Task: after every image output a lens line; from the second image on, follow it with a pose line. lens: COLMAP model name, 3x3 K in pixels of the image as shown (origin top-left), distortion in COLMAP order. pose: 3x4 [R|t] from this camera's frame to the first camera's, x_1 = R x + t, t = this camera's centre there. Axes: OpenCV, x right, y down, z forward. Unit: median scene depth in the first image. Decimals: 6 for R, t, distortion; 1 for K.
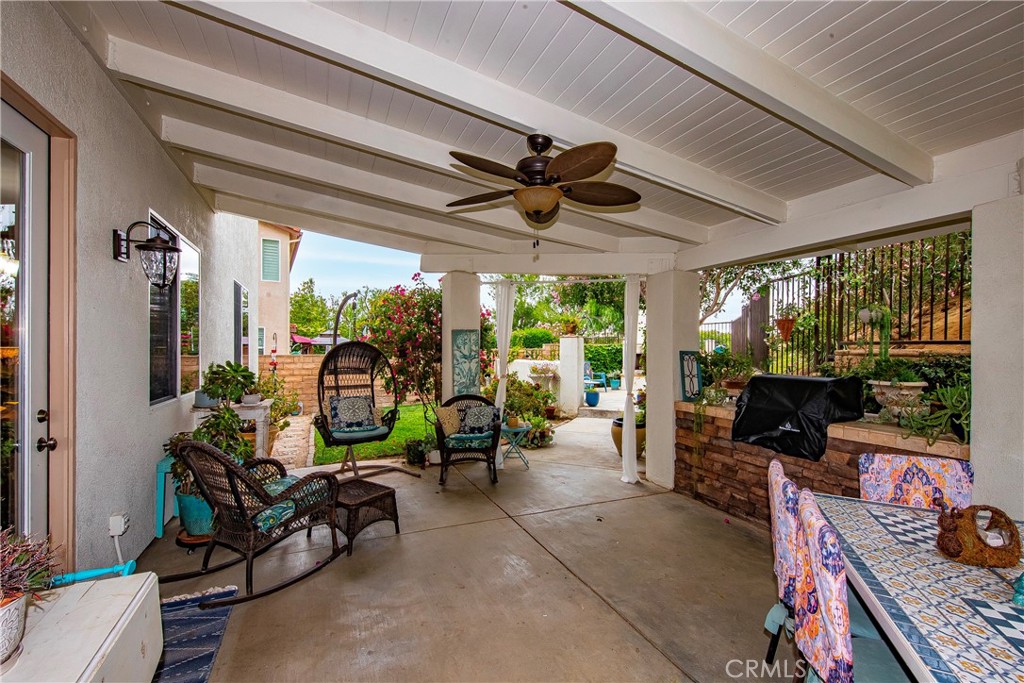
lens RADIAL K [[416.9, 0, 512.2], [0, 416.9, 347.6], [0, 0, 1]] dist [0.001517, -0.000538]
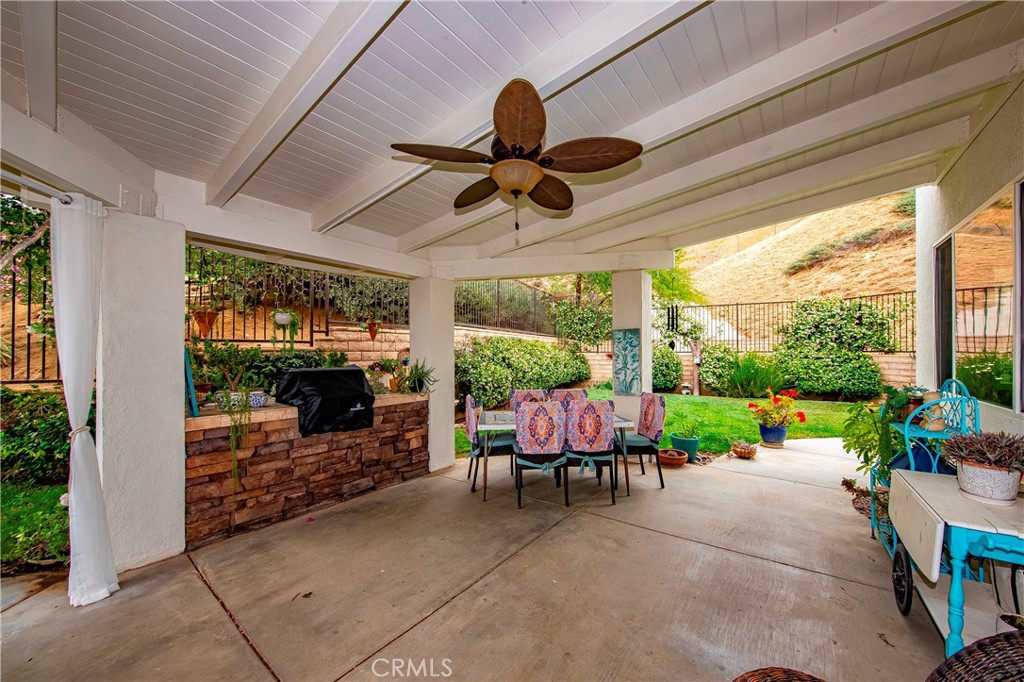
lens RADIAL K [[362.9, 0, 514.0], [0, 362.9, 352.7], [0, 0, 1]] dist [-0.002527, -0.000594]
pose [[-0.459204, -0.005947, 0.888311, -0.373213], [-0.004209, 0.999981, 0.004519, 0.015210], [-0.888321, -0.001664, -0.459221, 0.789345]]
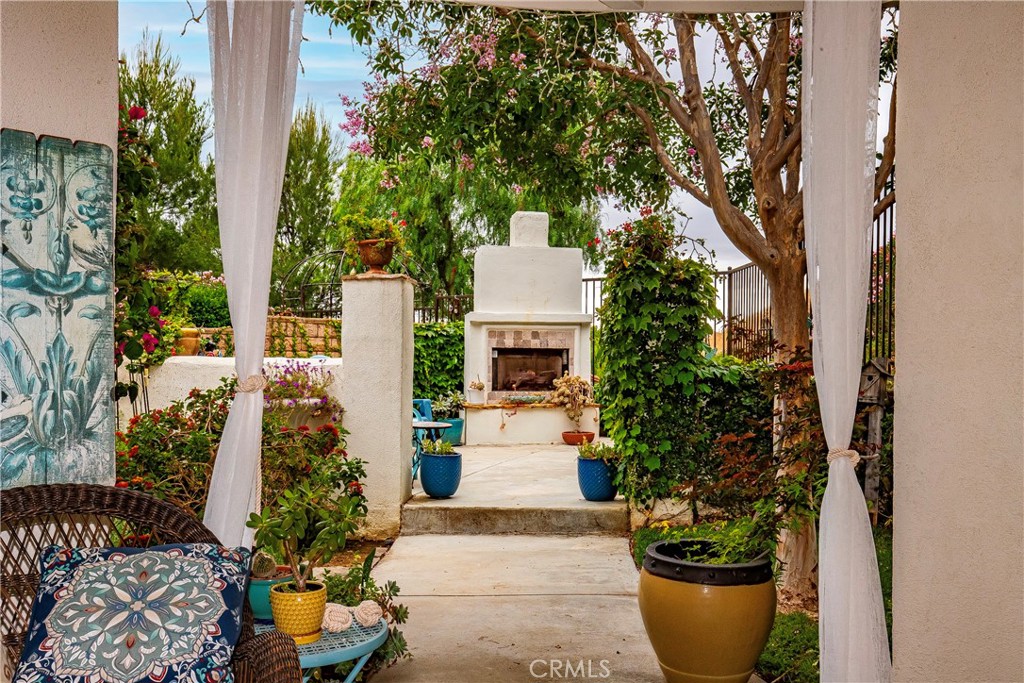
lens RADIAL K [[948.5, 0, 521.1], [0, 948.5, 350.3], [0, 0, 1]] dist [0.028485, 0.000000]
pose [[0.913498, 0.012224, 0.406660, -0.103471], [-0.010783, 0.999925, -0.005833, 0.063162], [-0.406701, 0.000944, 0.913561, 0.628976]]
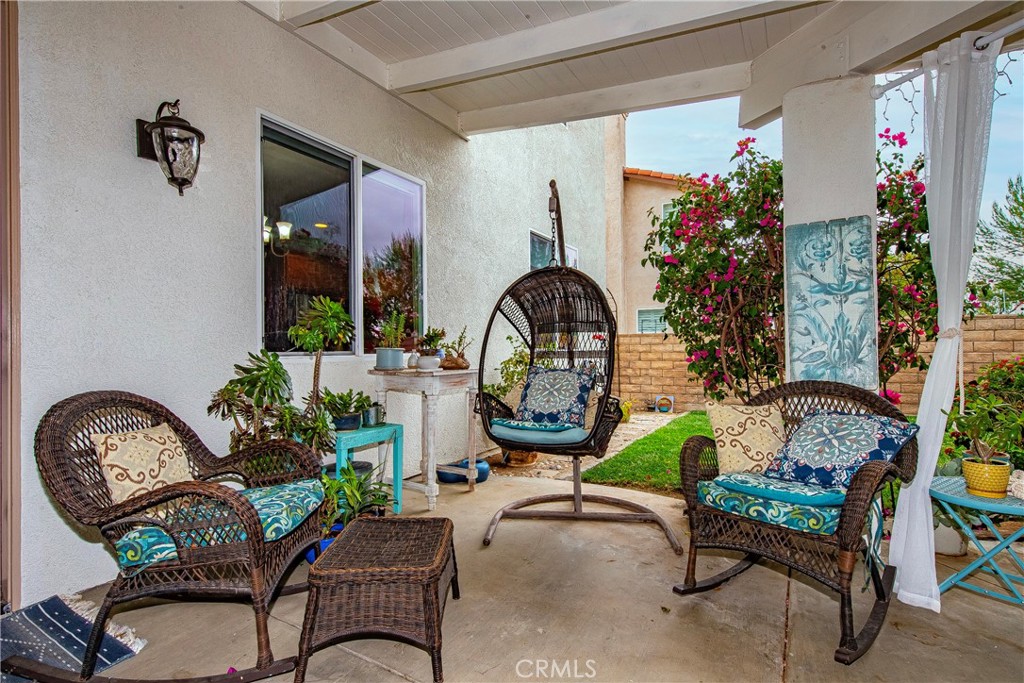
lens RADIAL K [[482.2, 0, 517.3], [0, 482.2, 348.9], [0, 0, 1]] dist [0.001120, -0.000614]
pose [[0.571143, -0.006148, -0.820828, 0.116141], [0.012536, 0.999921, 0.001232, 0.089735], [0.820755, -0.010993, 0.571175, 0.588864]]
